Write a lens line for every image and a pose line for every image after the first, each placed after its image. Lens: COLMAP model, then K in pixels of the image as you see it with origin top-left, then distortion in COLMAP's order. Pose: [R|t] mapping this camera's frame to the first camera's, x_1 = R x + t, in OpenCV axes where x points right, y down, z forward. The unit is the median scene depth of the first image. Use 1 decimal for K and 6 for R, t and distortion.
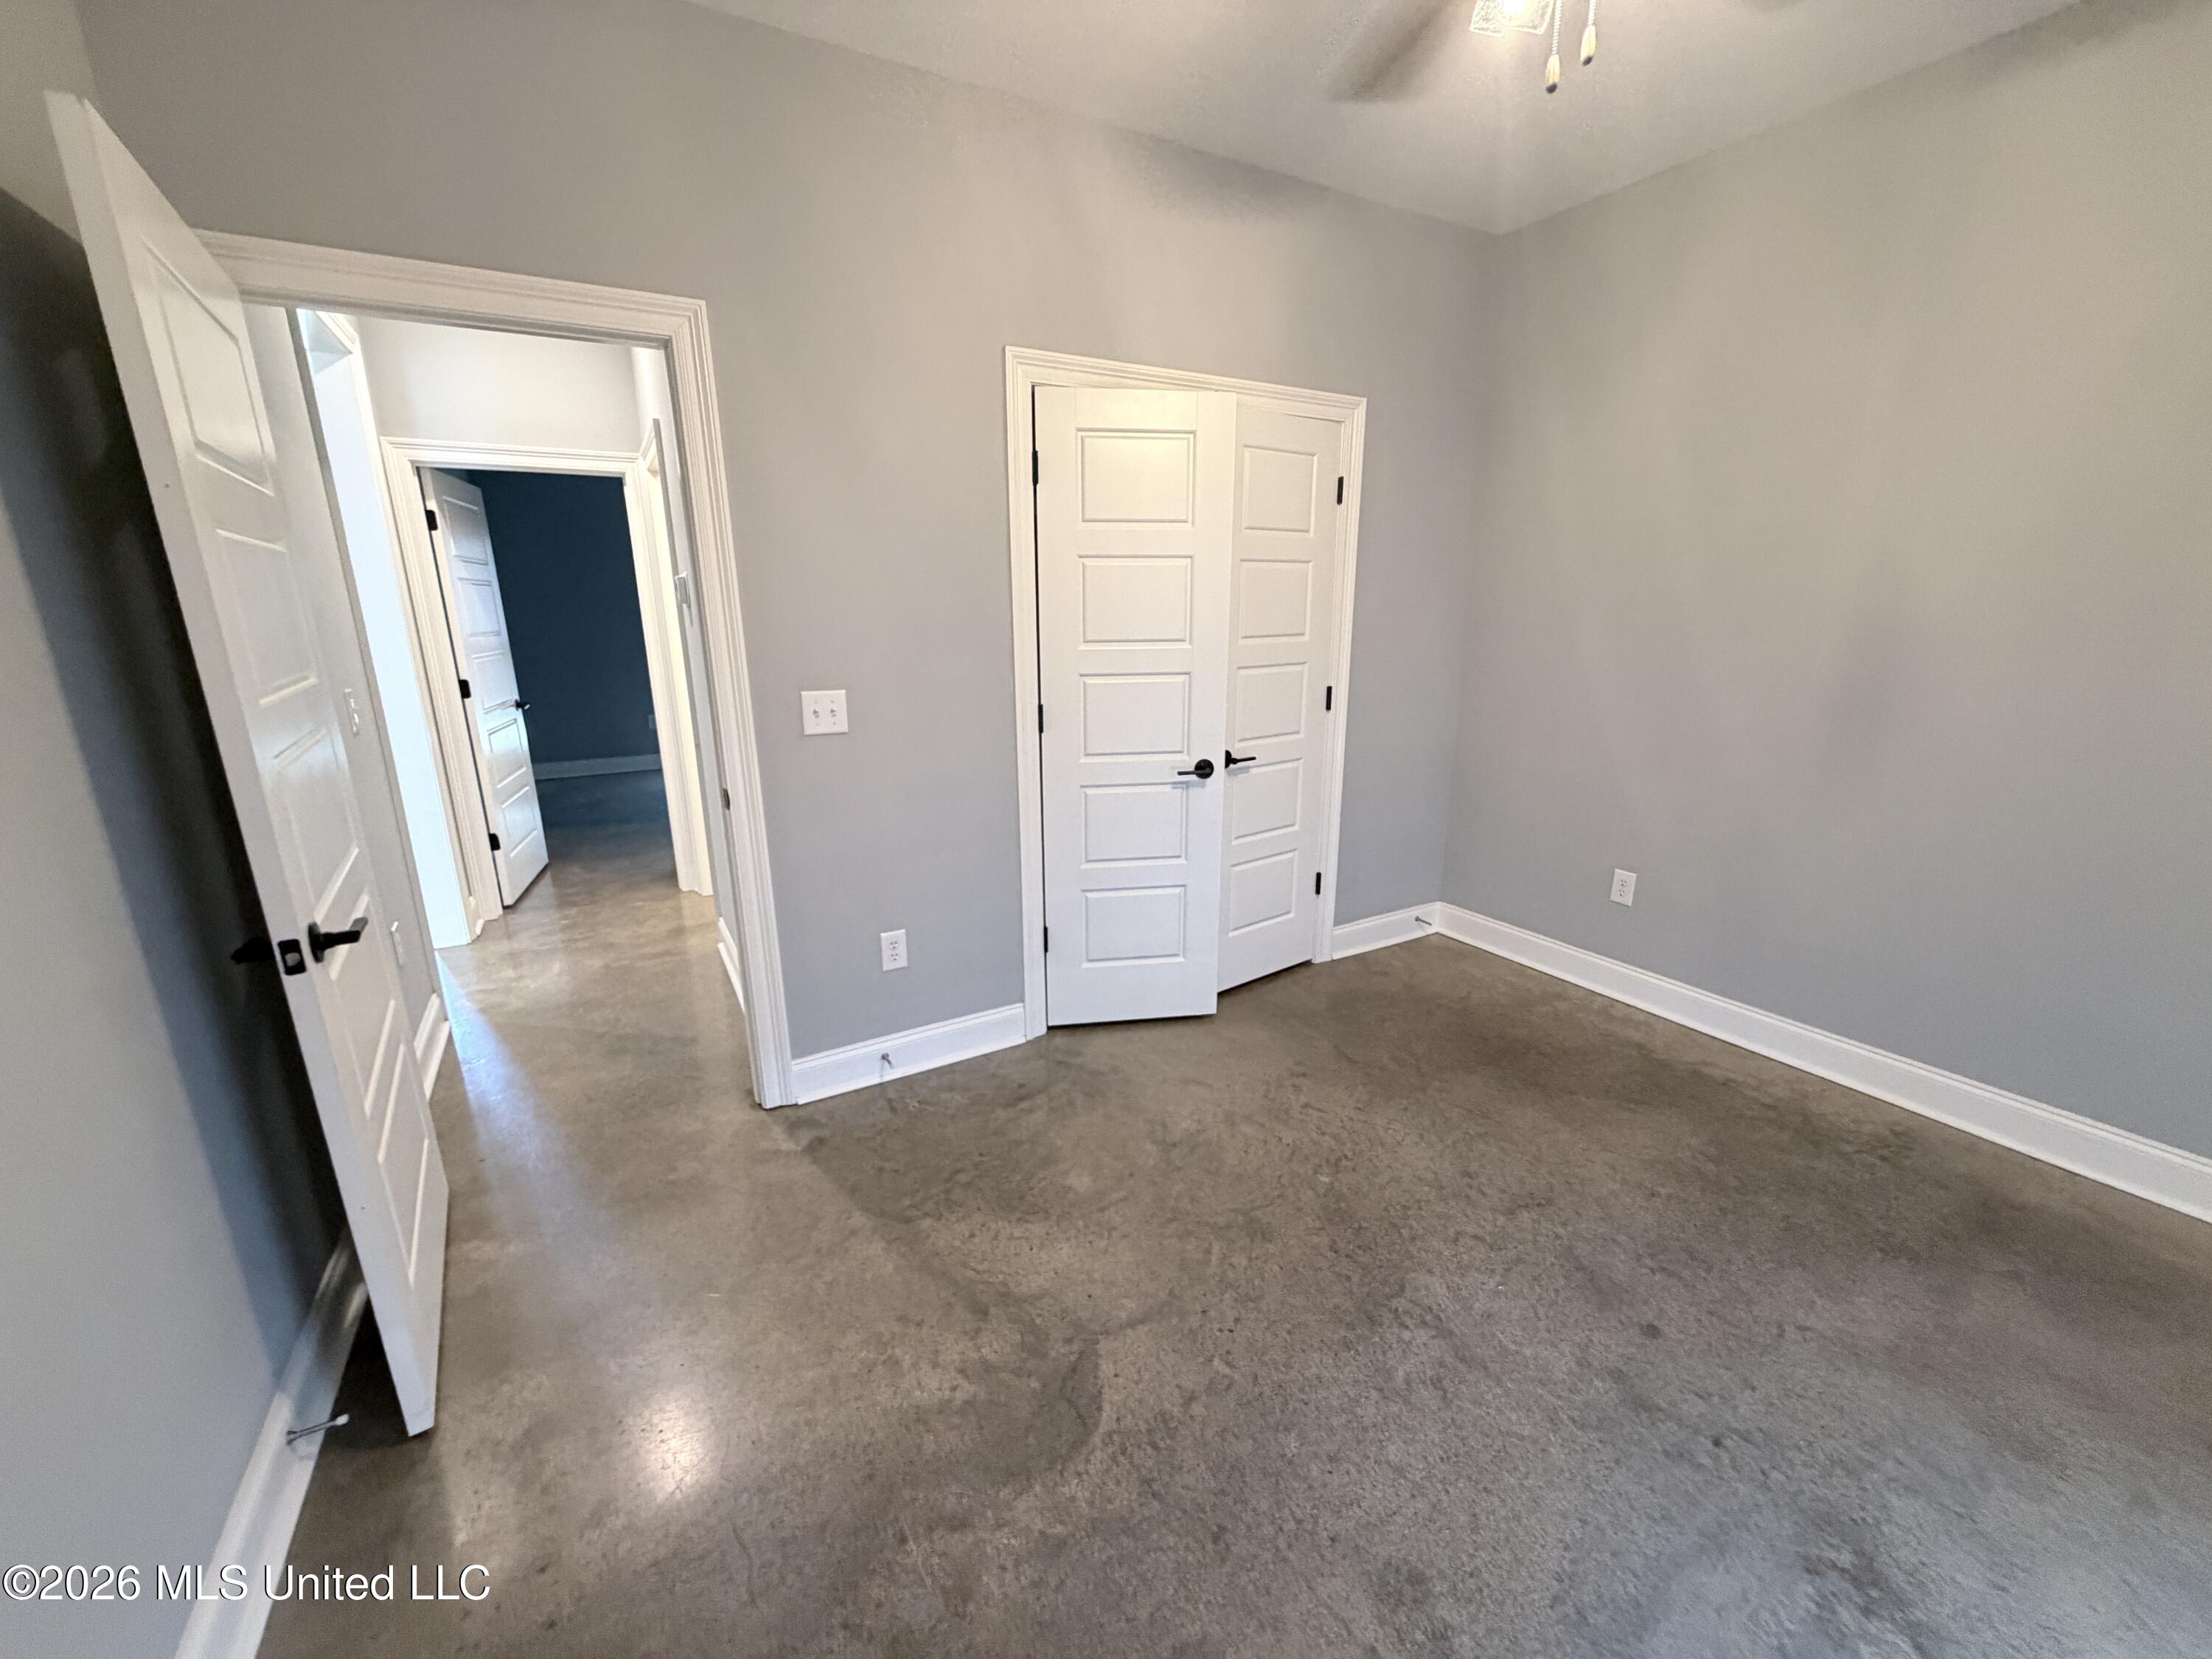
lens RADIAL K [[879.6, 0, 1100.0], [0, 879.6, 831.0], [0, 0, 1]] dist [-0.001495, -0.000203]
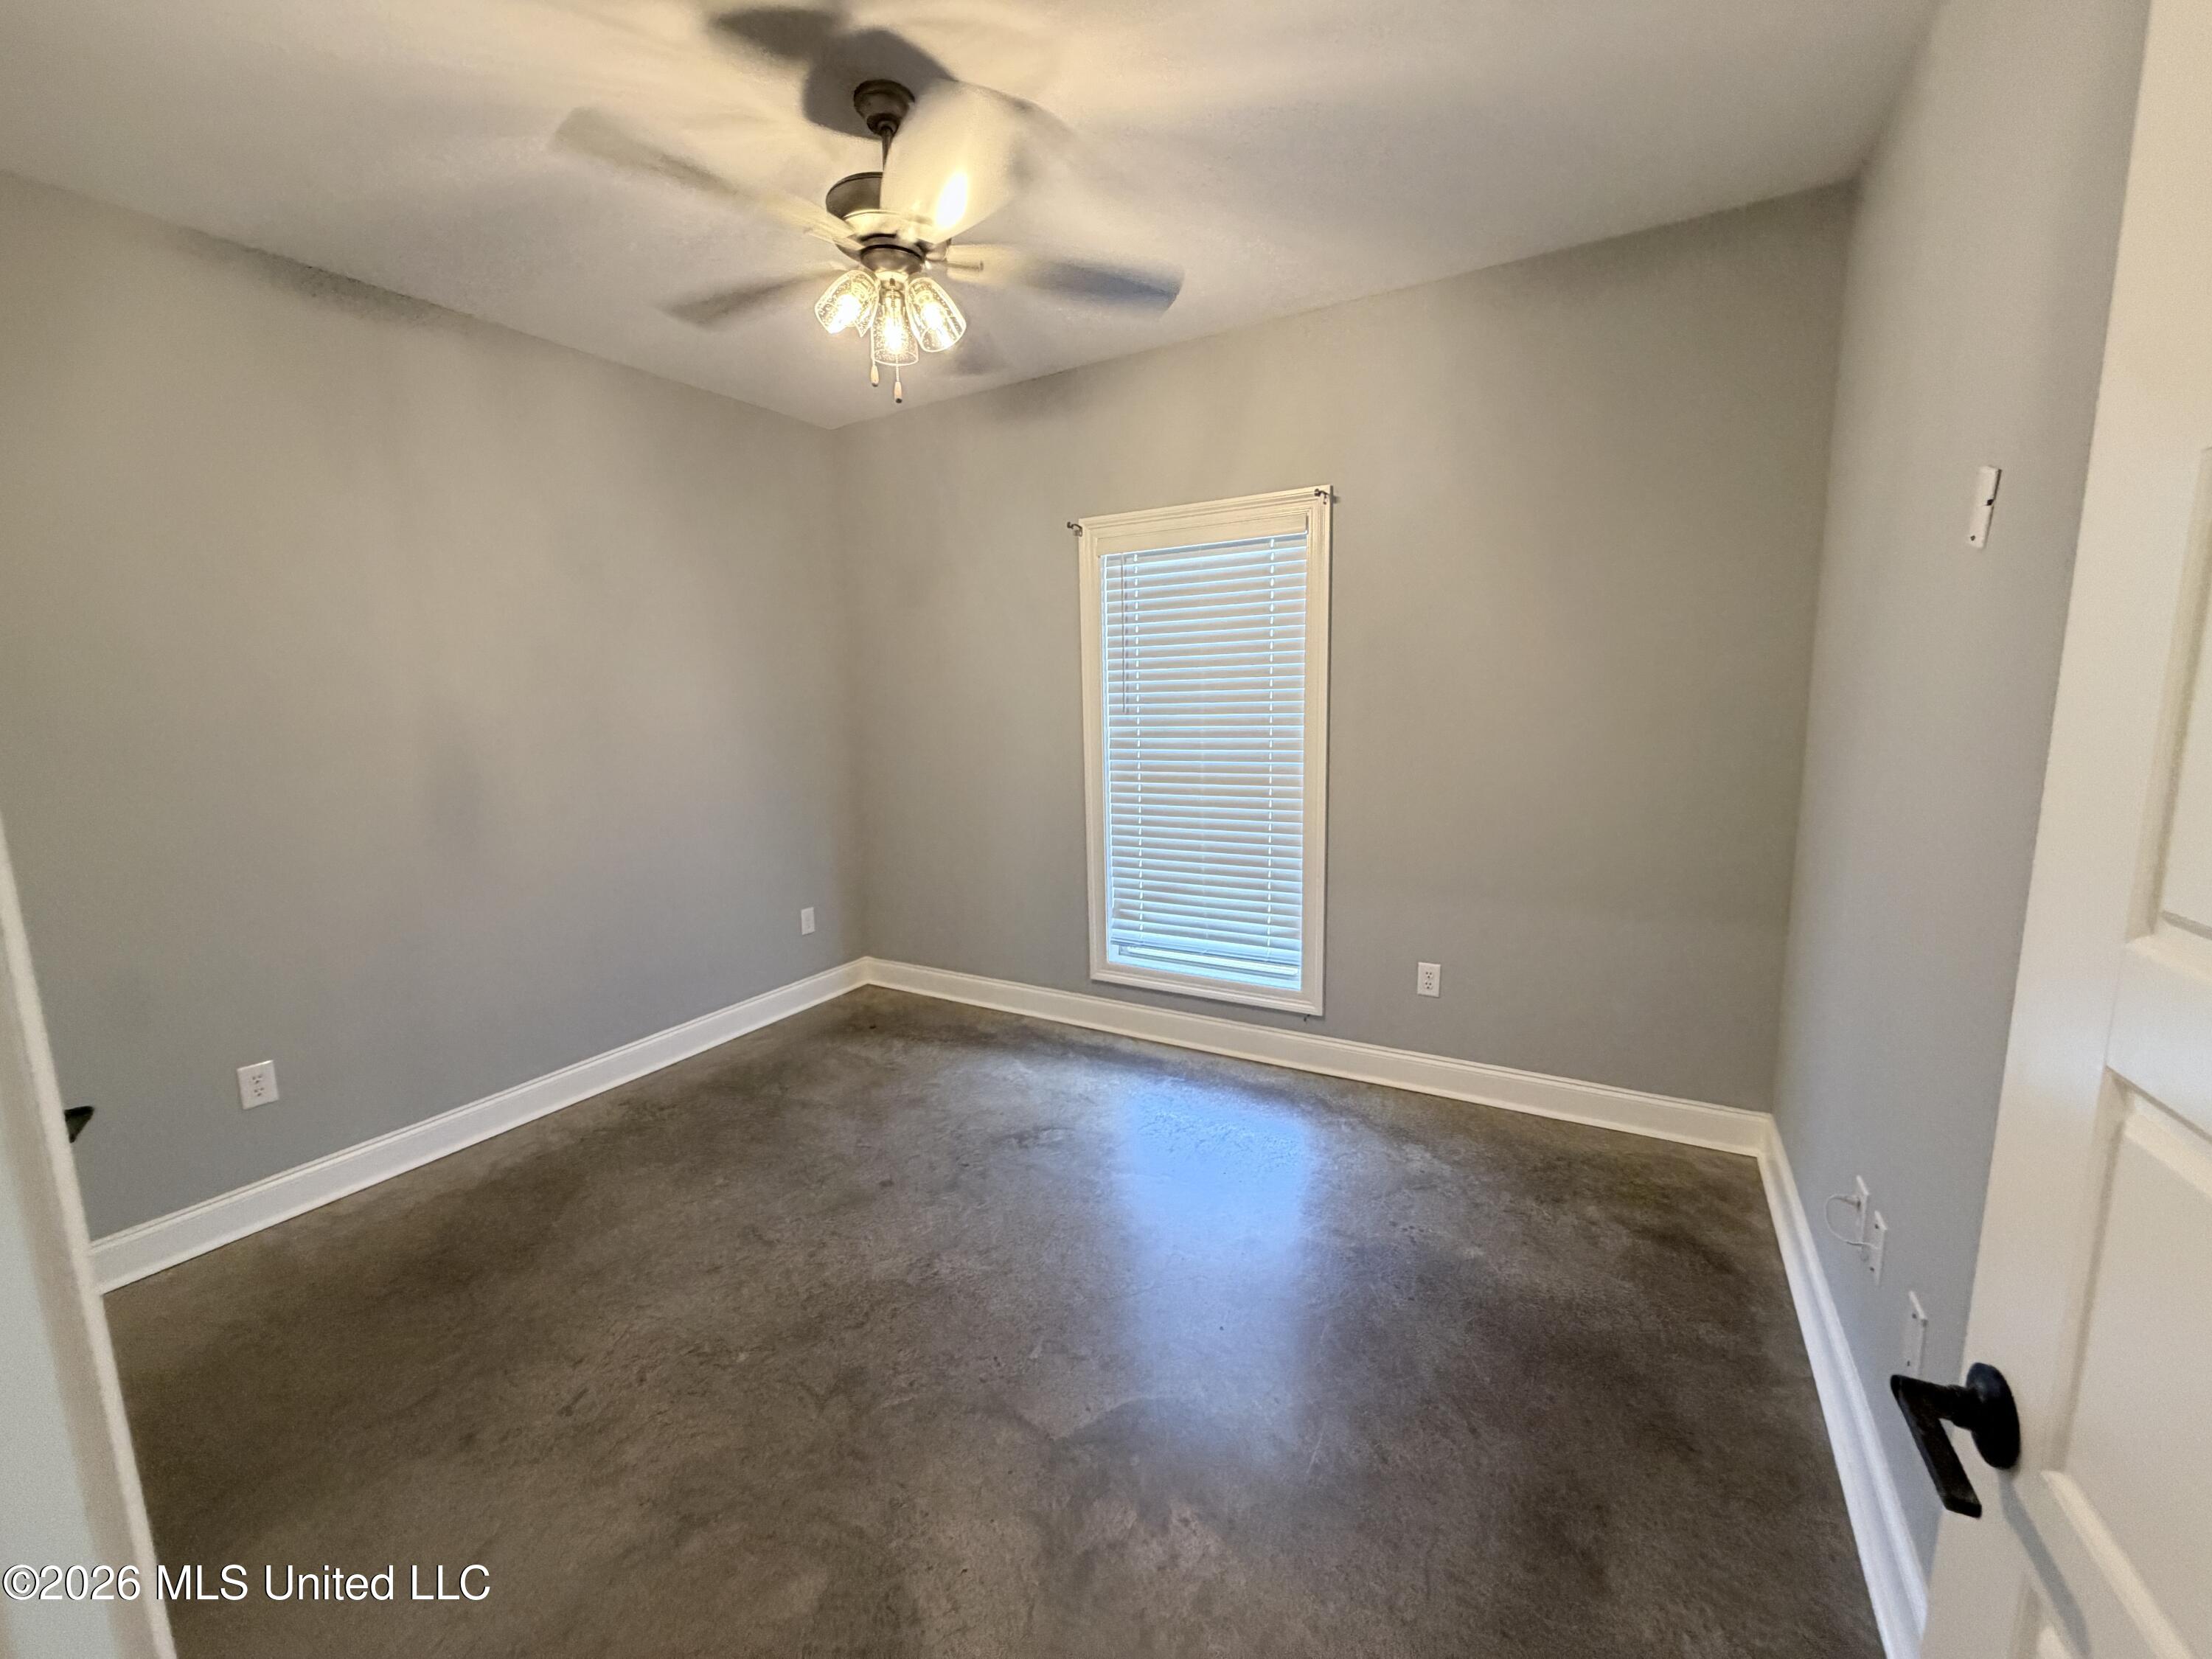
lens RADIAL K [[879.6, 0, 1100.0], [0, 879.6, 831.0], [0, 0, 1]] dist [-0.001495, -0.000203]
pose [[-0.496838, -0.107993, 0.861098, -0.782630], [0.248669, 0.932907, 0.260476, -0.296228], [-0.831454, 0.343543, -0.436649, 1.134532]]
